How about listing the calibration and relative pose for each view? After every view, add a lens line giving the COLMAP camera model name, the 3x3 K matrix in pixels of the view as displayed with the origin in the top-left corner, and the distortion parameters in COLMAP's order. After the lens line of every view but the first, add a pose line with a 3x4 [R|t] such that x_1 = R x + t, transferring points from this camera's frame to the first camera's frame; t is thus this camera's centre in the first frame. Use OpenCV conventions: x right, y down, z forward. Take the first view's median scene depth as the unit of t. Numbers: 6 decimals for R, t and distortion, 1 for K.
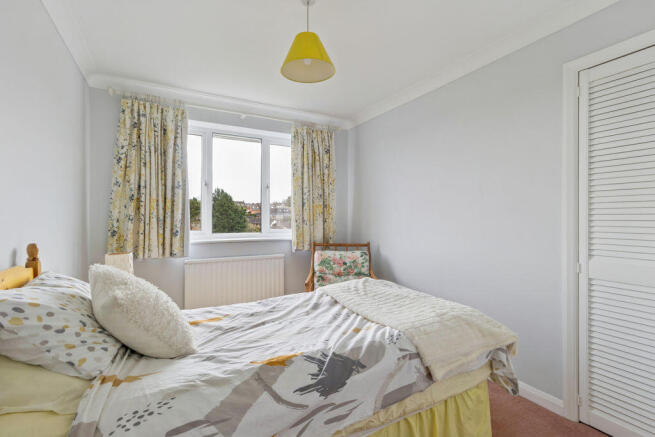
lens RADIAL K [[304.4, 0, 329.7], [0, 304.4, 218.9], [0, 0, 1]] dist [0.003431, 0.000306]
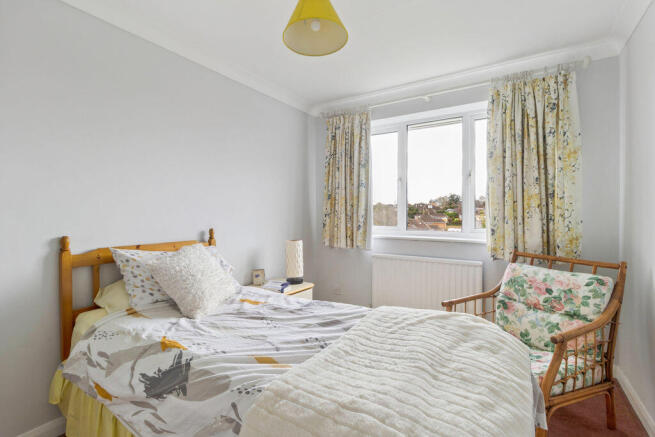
lens RADIAL K [[304.4, 0, 329.1], [0, 304.4, 215.8], [0, 0, 1]] dist [0.003431, 0.000306]
pose [[0.479266, 0.008872, -0.877625, 0.390852], [-0.004977, 0.999960, 0.007390, -0.002541], [0.877656, 0.000826, 0.479291, 0.360952]]
